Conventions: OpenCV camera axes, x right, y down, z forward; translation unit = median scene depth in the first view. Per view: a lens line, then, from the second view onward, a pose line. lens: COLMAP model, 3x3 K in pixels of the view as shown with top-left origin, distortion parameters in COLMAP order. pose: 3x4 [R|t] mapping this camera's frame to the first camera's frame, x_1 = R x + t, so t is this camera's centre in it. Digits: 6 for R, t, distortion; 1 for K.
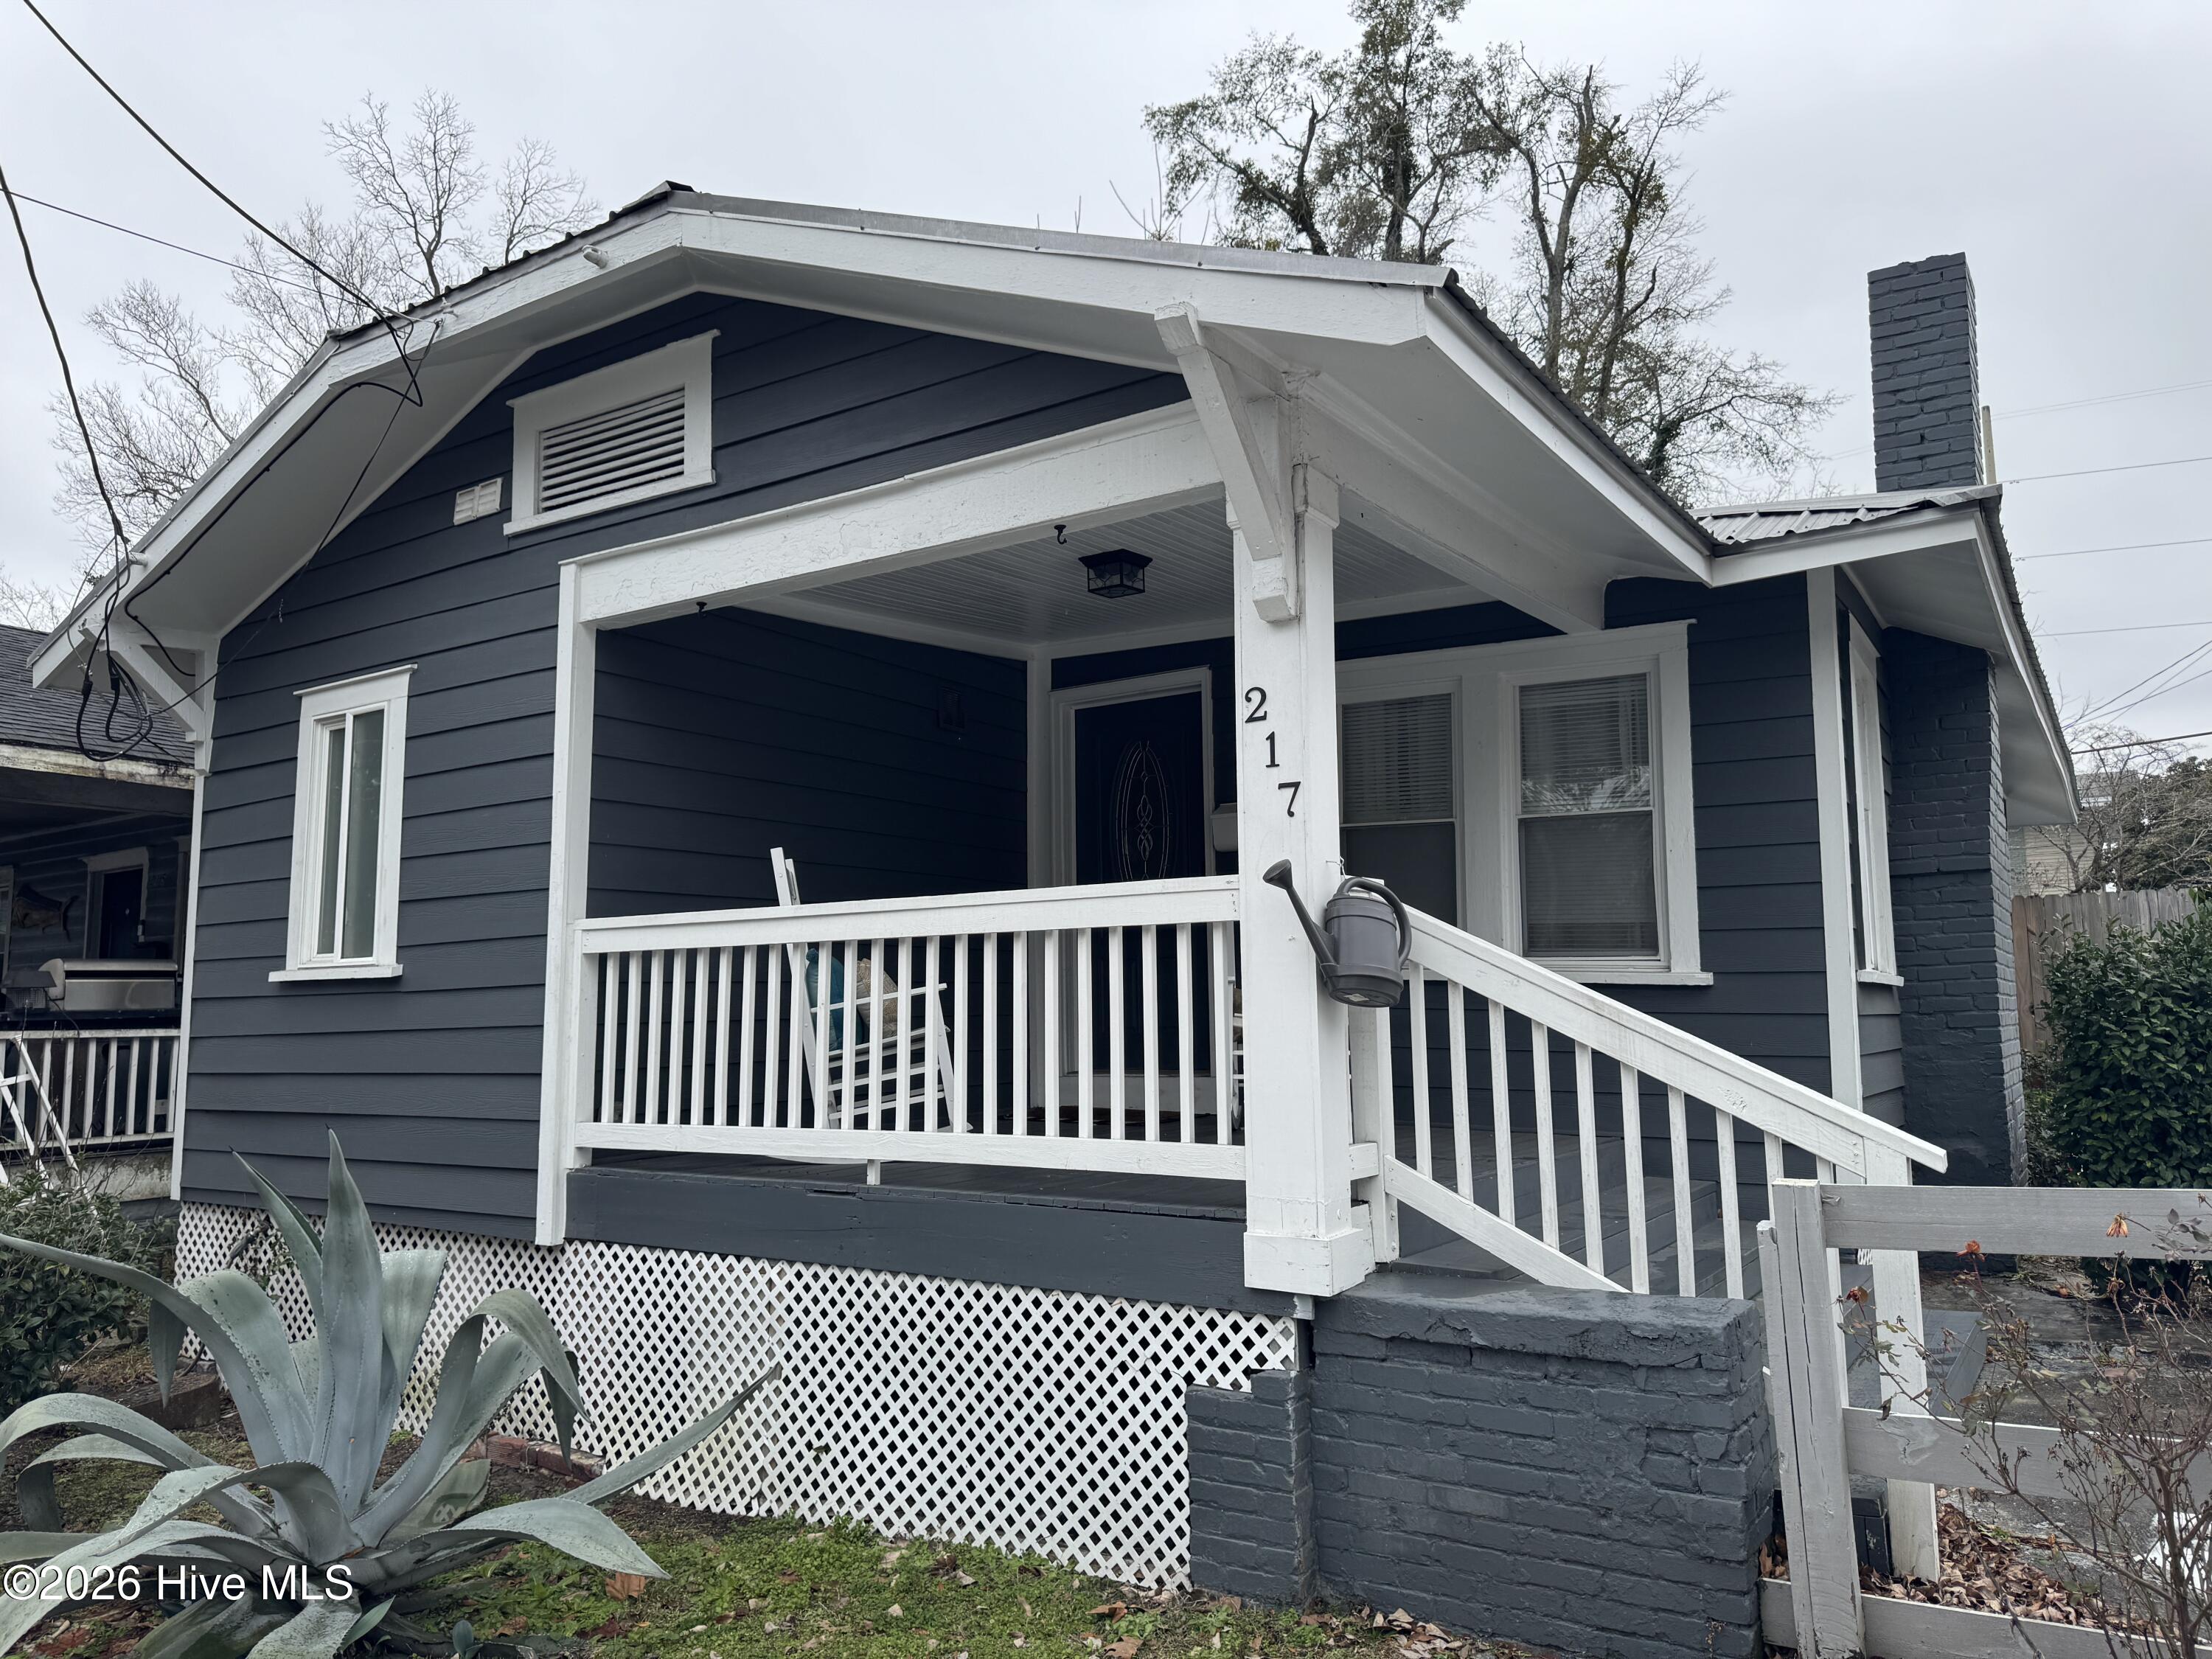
lens RADIAL K [[1509.5, 0, 1106.0], [0, 1509.5, 829.5], [0, 0, 1]] dist [0.131474, -0.288686]
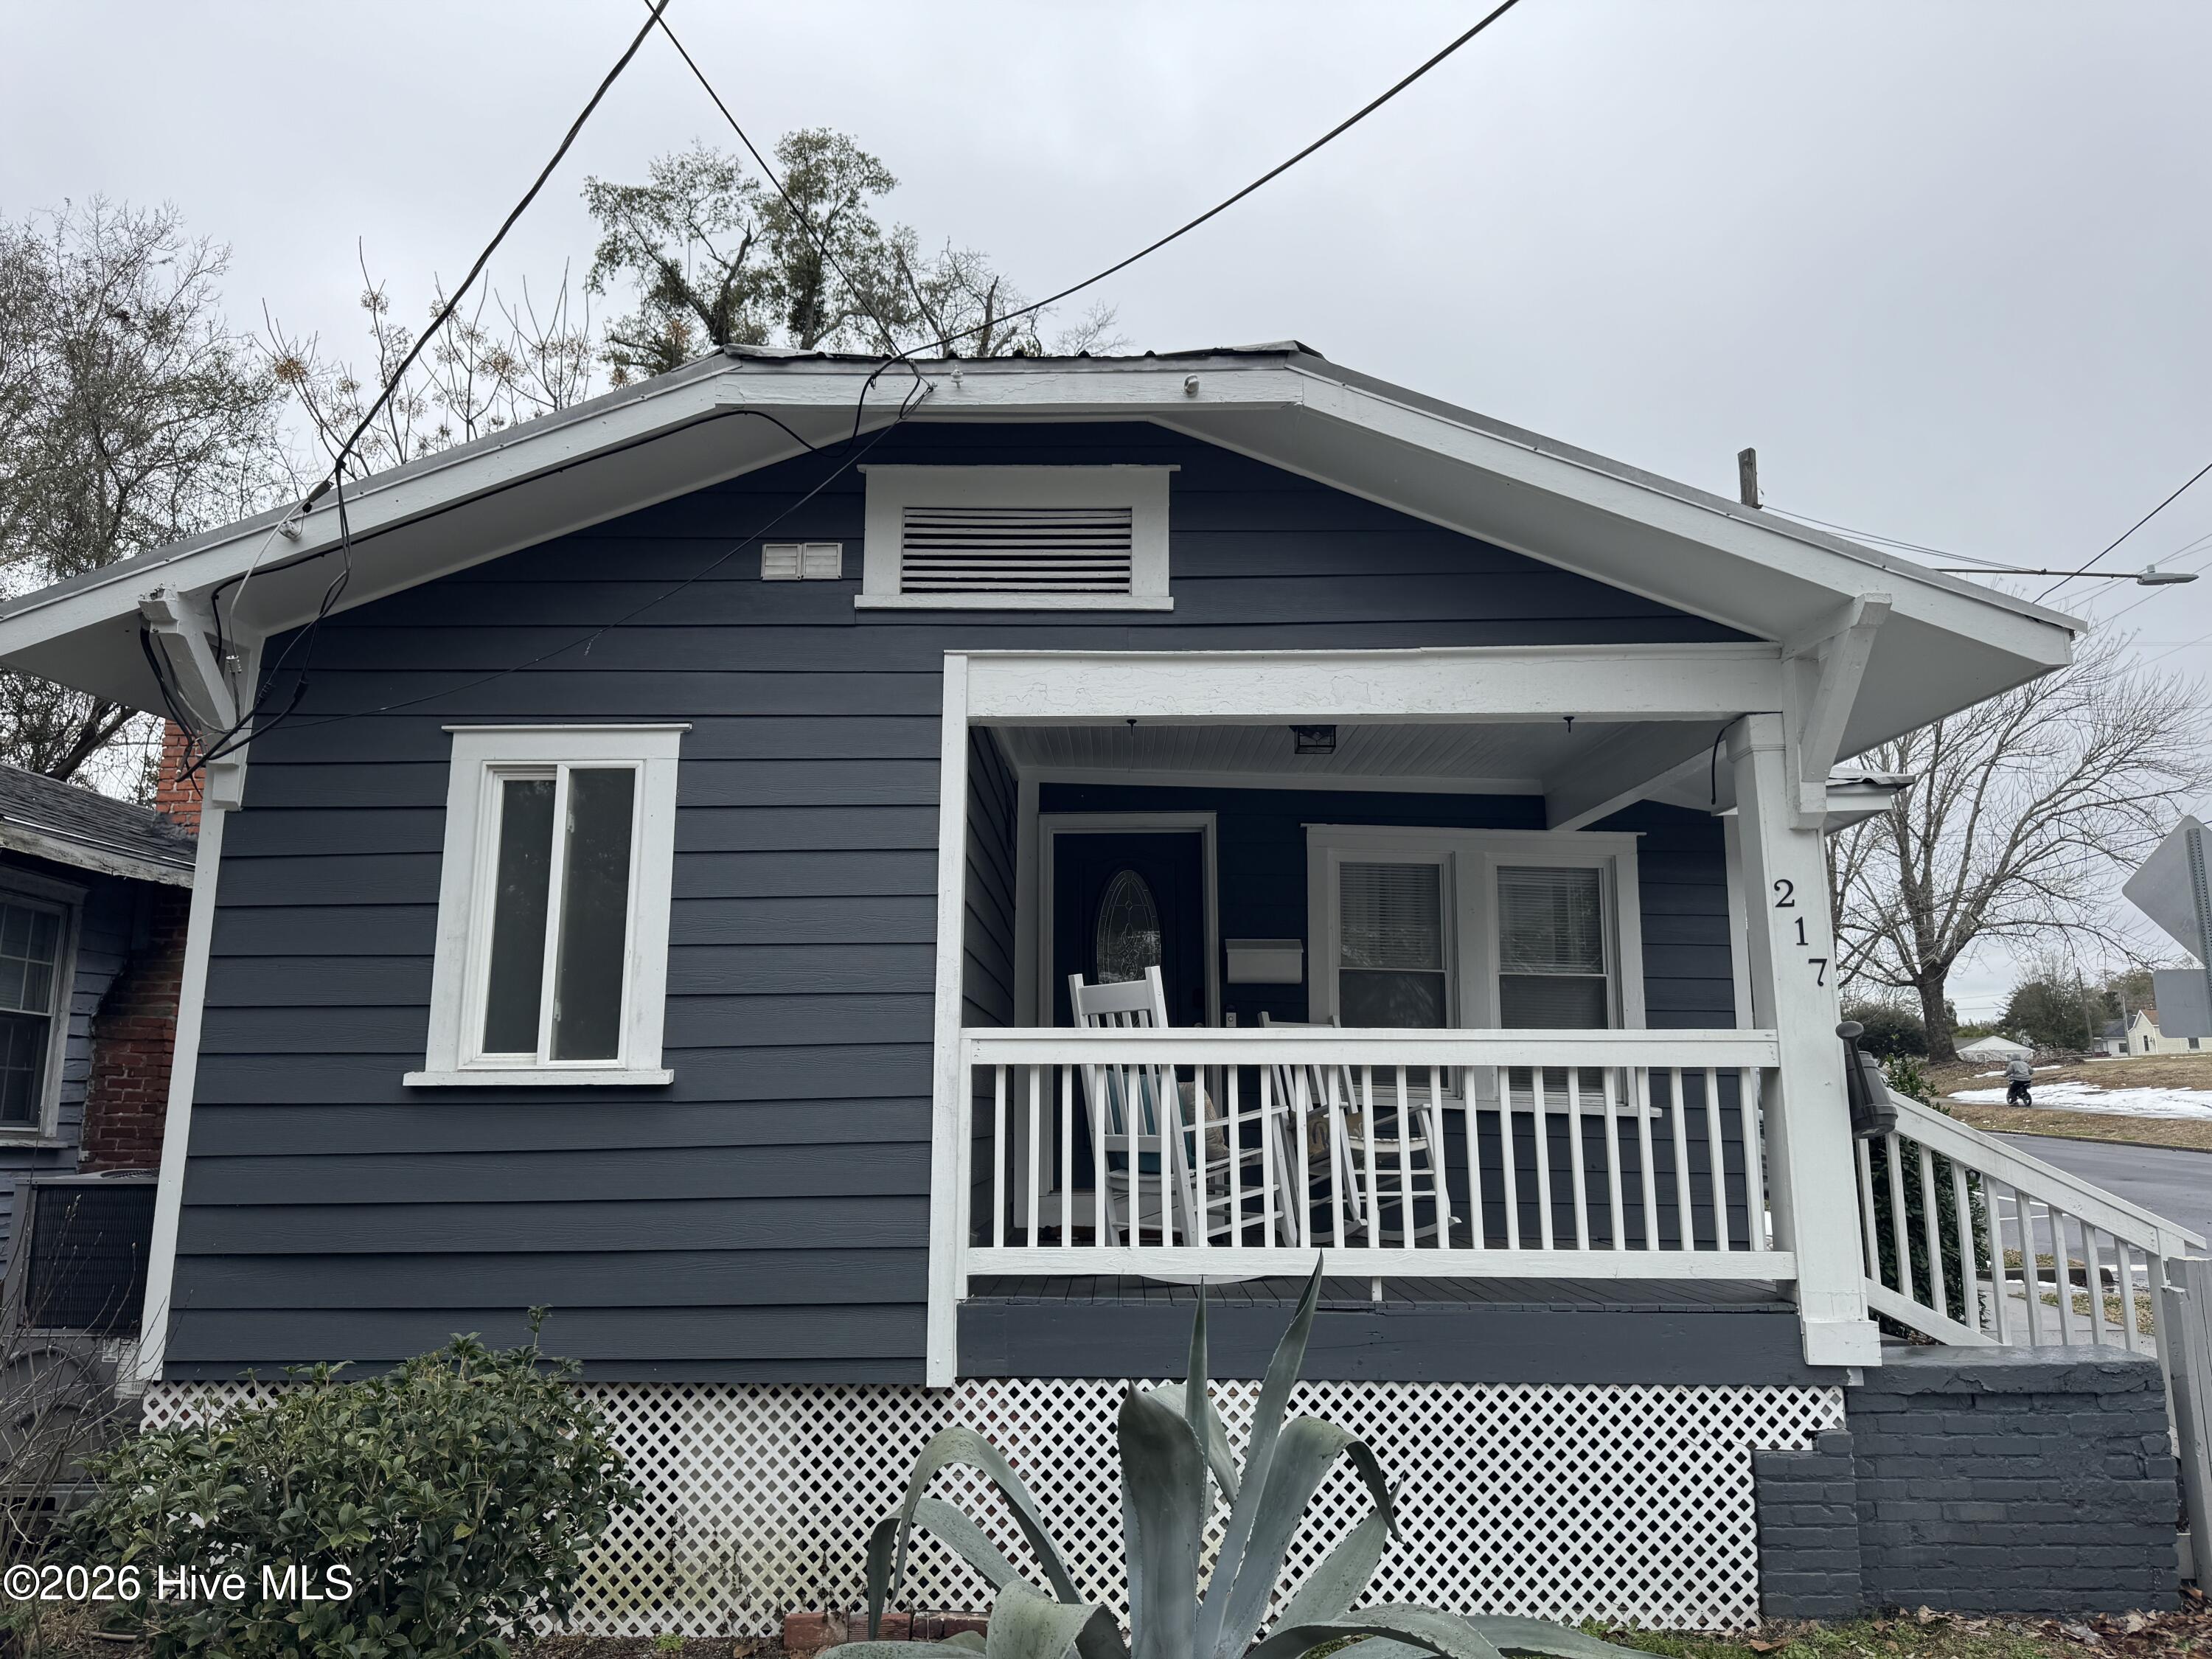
lens RADIAL K [[1518.4, 0, 1103.9], [0, 1518.4, 838.2], [0, 0, 1]] dist [0.032929, -0.048126]
pose [[0.854000, 0.108368, 0.508862, -0.799115], [-0.072499, 0.993312, -0.089866, 0.020432], [-0.515197, 0.039853, 0.856145, 0.158812]]
